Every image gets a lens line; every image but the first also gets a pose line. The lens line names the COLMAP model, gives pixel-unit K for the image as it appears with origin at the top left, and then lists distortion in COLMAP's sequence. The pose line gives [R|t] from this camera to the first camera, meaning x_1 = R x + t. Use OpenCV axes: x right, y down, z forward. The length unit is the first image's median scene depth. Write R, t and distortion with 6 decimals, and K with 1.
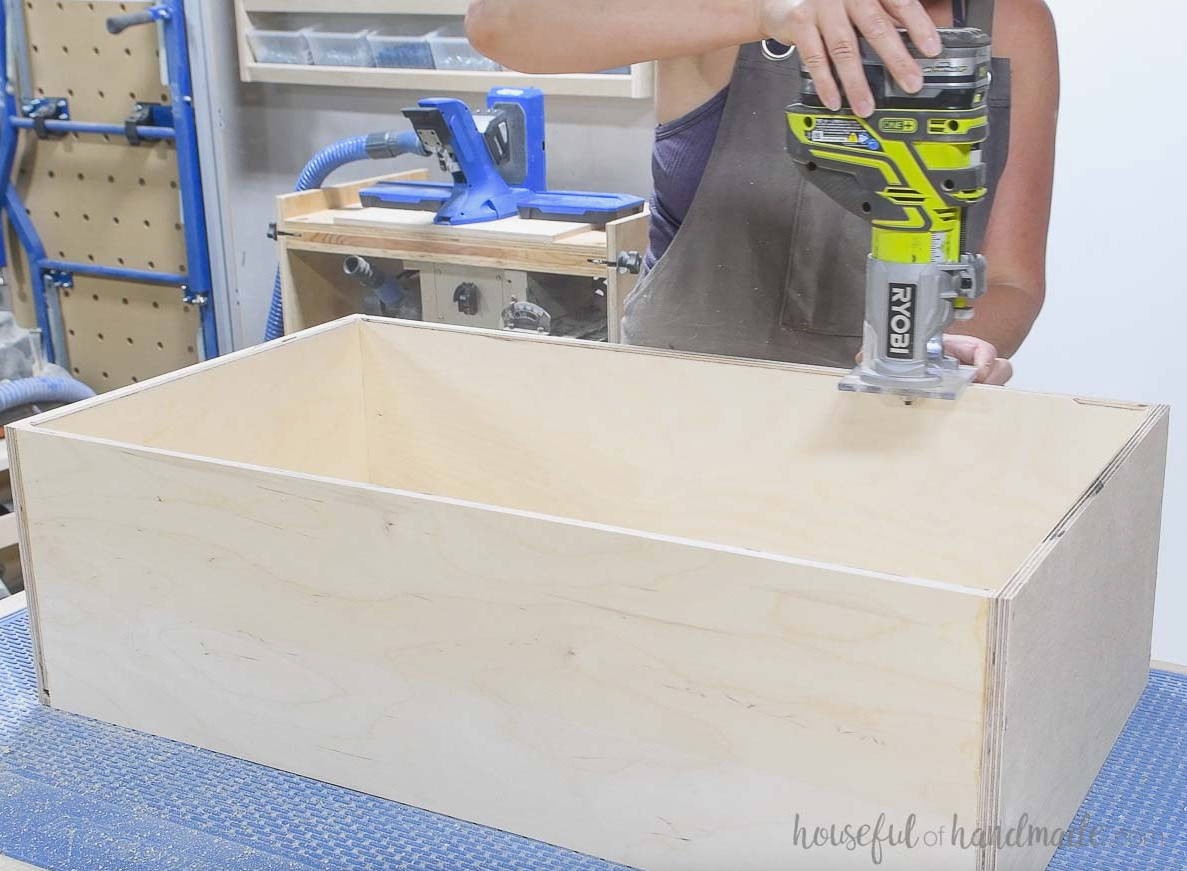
lens RADIAL K [[1601.0, 0, 594.6], [0, 1601.0, 436.6], [0, 0, 1]] dist [0.013695, 0.000000]
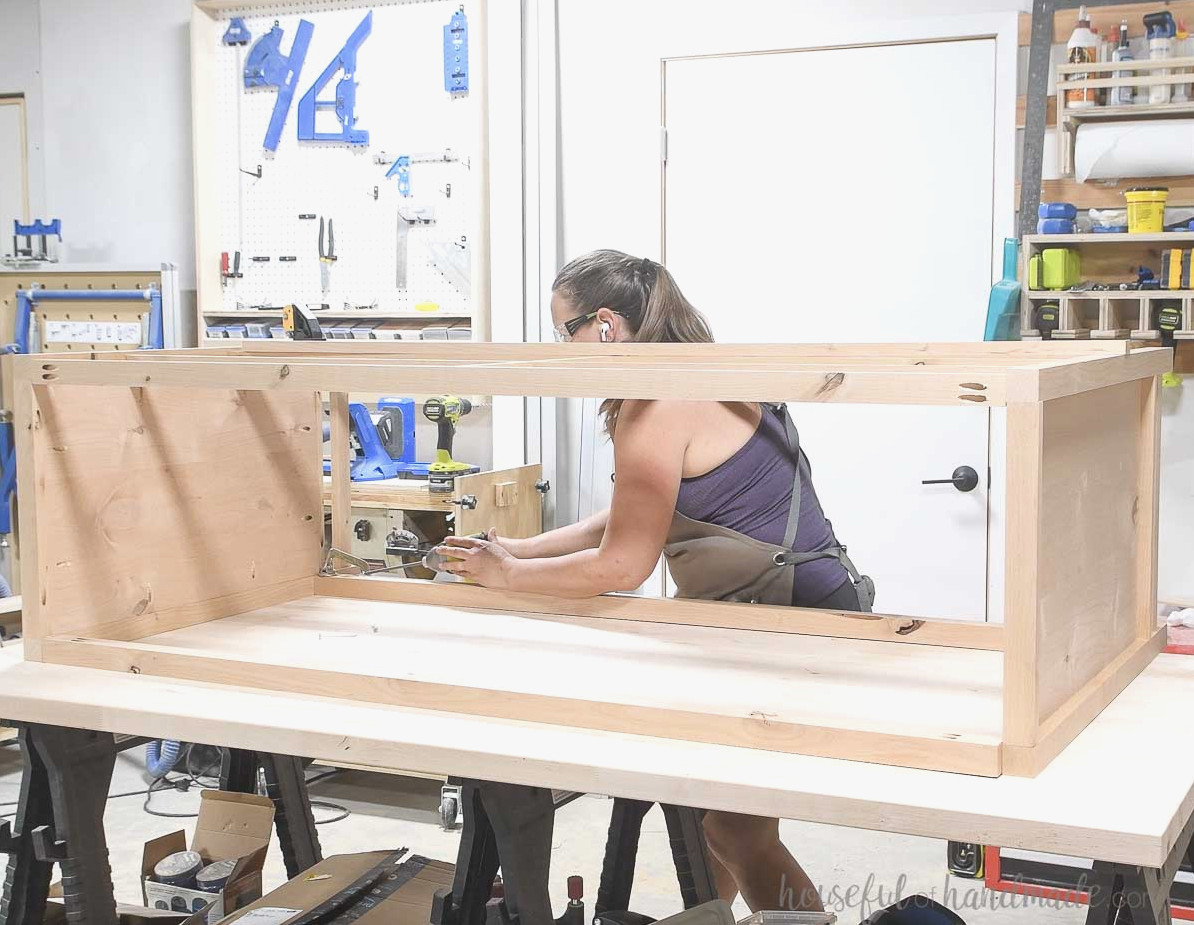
lens RADIAL K [[1844.7, 0, 596.8], [0, 1844.7, 462.7], [0, 0, 1]] dist [0.011963, 0.000000]
pose [[0.997495, 0.007378, 0.070358, 0.018277], [0.007927, 0.976627, -0.214797, 0.232198], [-0.070299, 0.214816, 0.974121, -0.747756]]
